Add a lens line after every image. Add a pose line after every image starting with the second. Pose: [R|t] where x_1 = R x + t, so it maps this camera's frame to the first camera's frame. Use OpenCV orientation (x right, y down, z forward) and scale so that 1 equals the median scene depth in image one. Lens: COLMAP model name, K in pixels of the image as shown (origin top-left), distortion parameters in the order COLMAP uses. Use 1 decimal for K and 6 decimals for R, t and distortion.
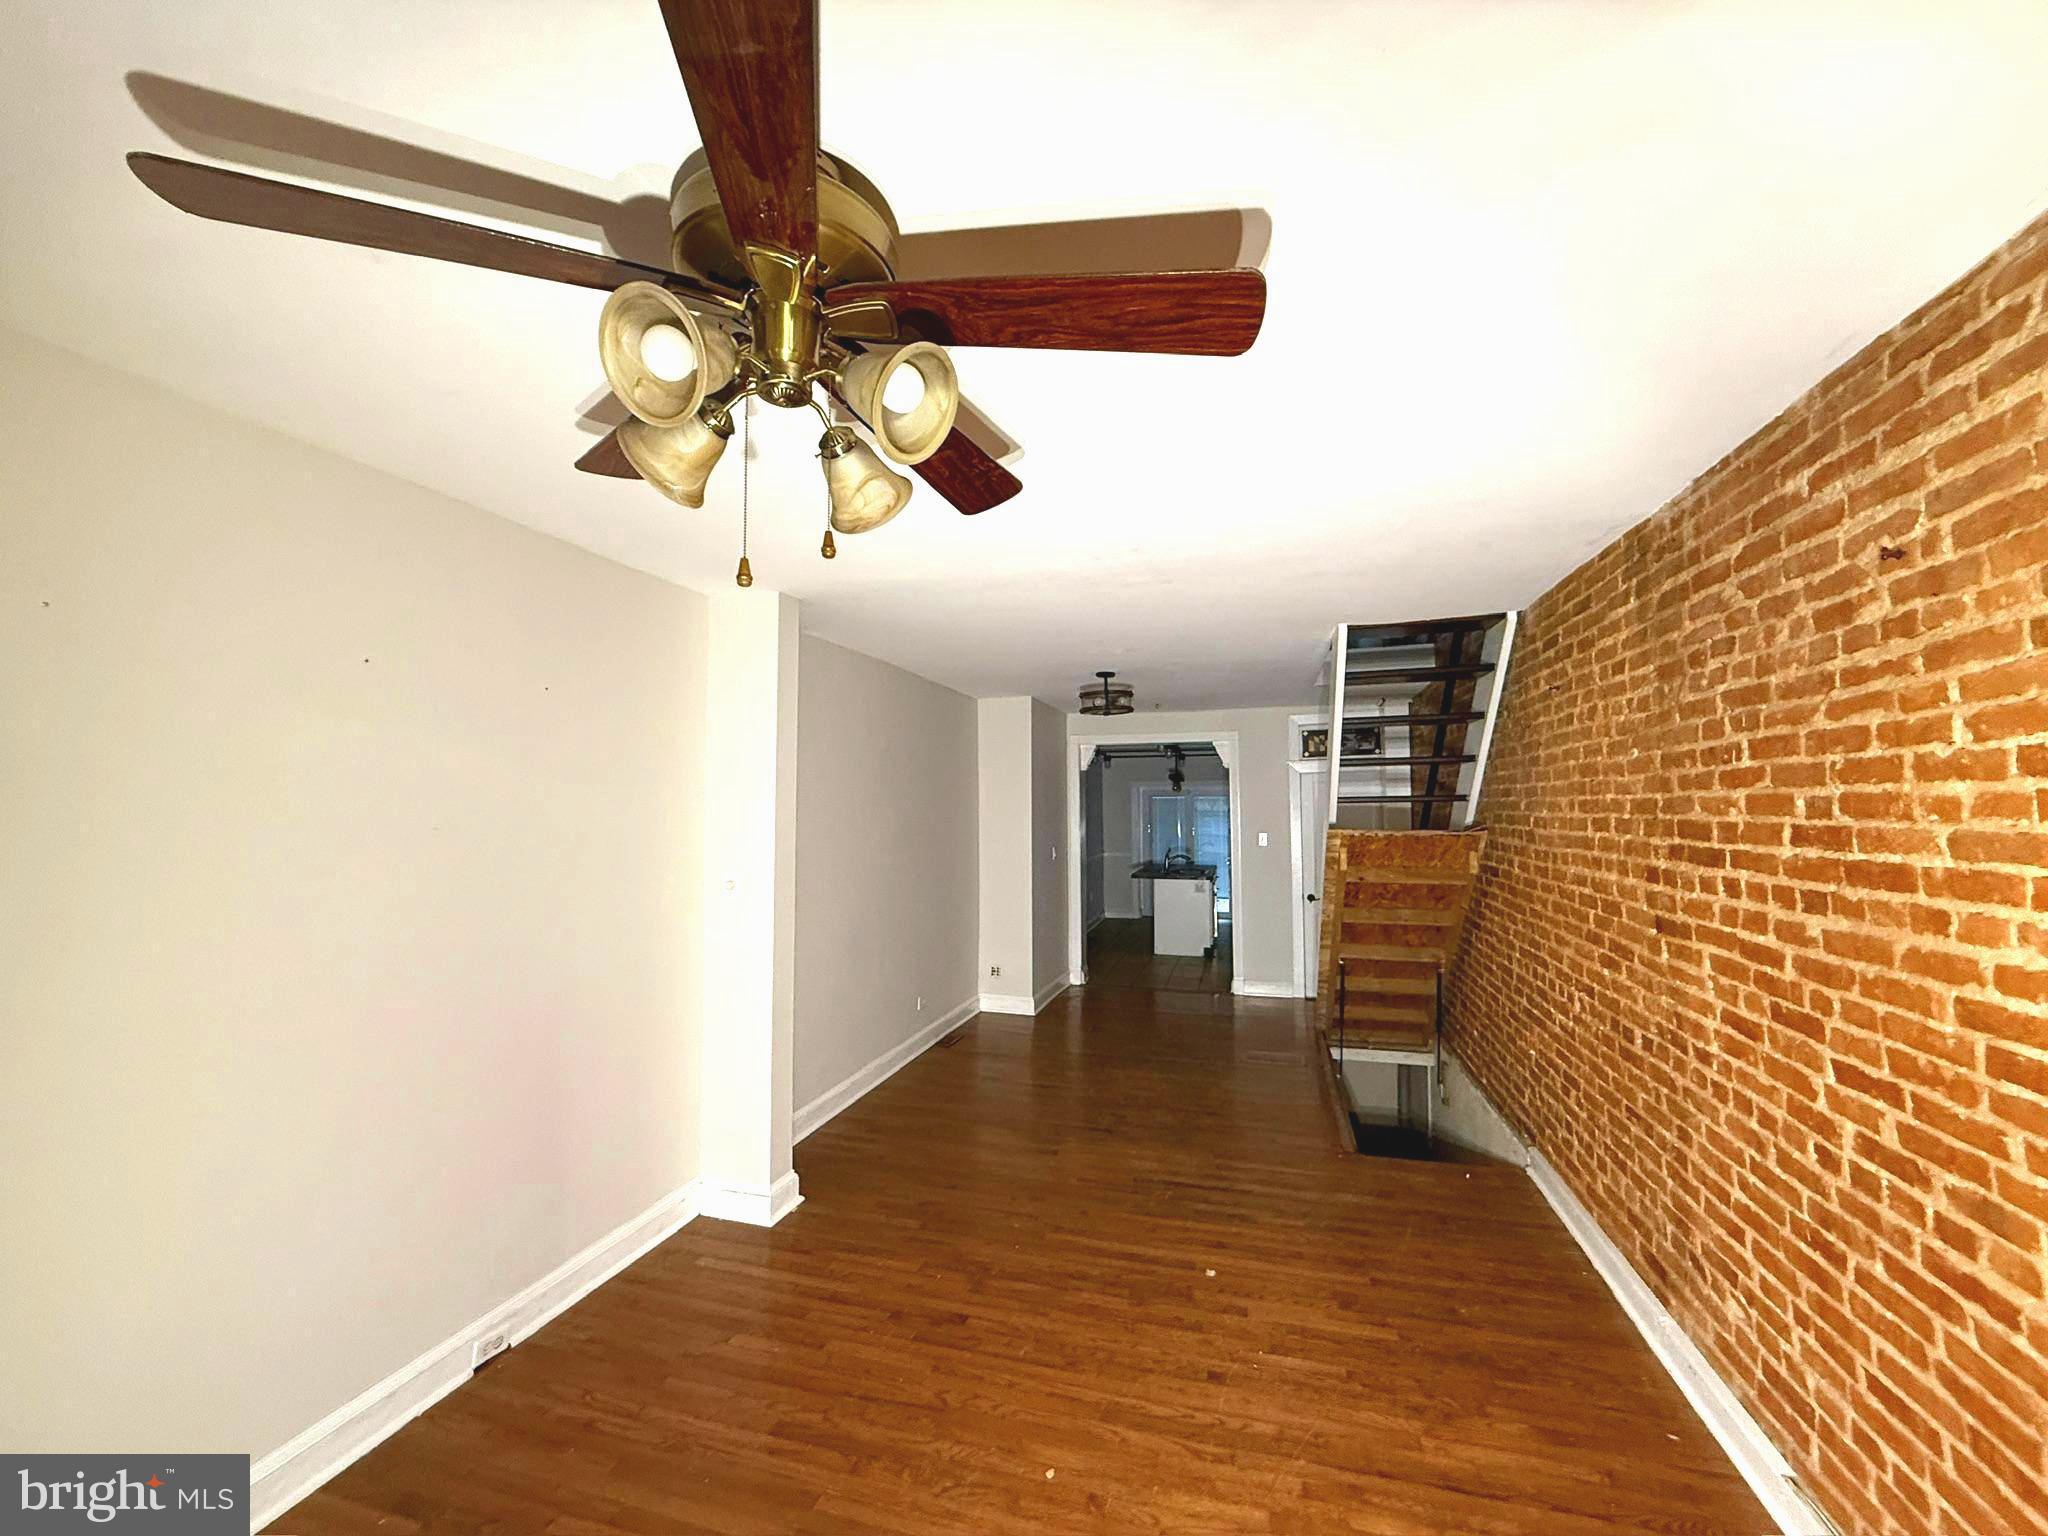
lens RADIAL K [[816.5, 0, 1031.6], [0, 816.5, 765.9], [0, 0, 1]] dist [0.000886, -0.000083]
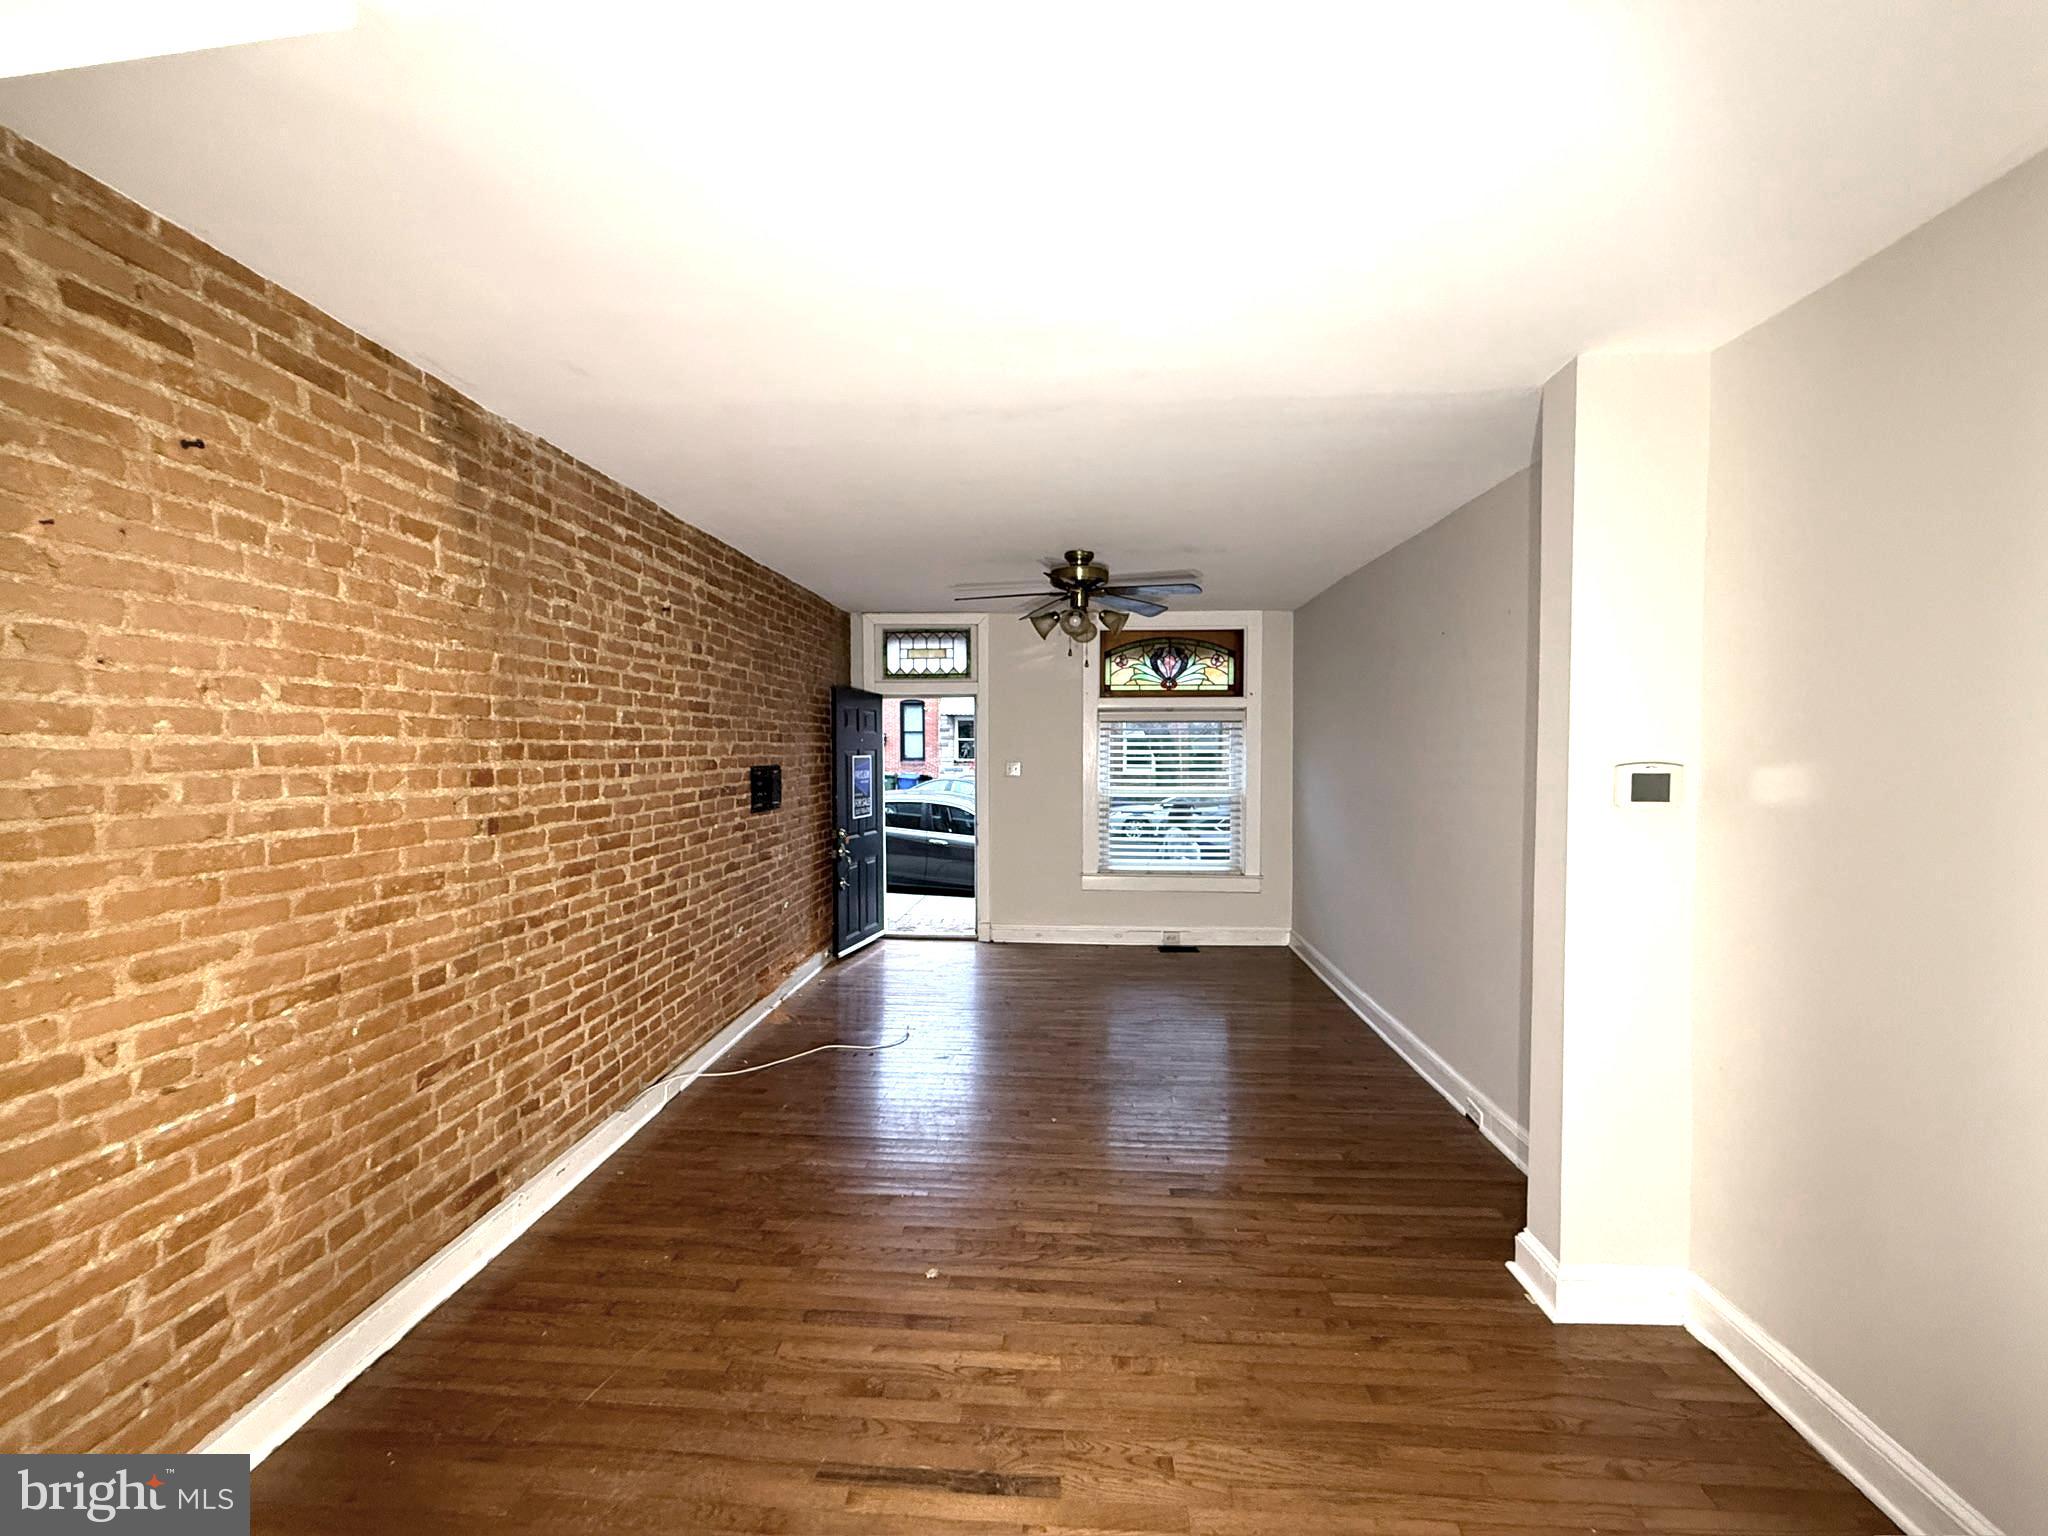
lens RADIAL K [[816.5, 0, 1023.5], [0, 816.5, 767.8], [0, 0, 1]] dist [0.000886, -0.000083]
pose [[-0.976454, 0.004843, -0.215673, 0.435901], [0.010033, 0.999686, -0.022977, 0.188543], [0.215494, -0.024600, -0.976195, 2.615904]]
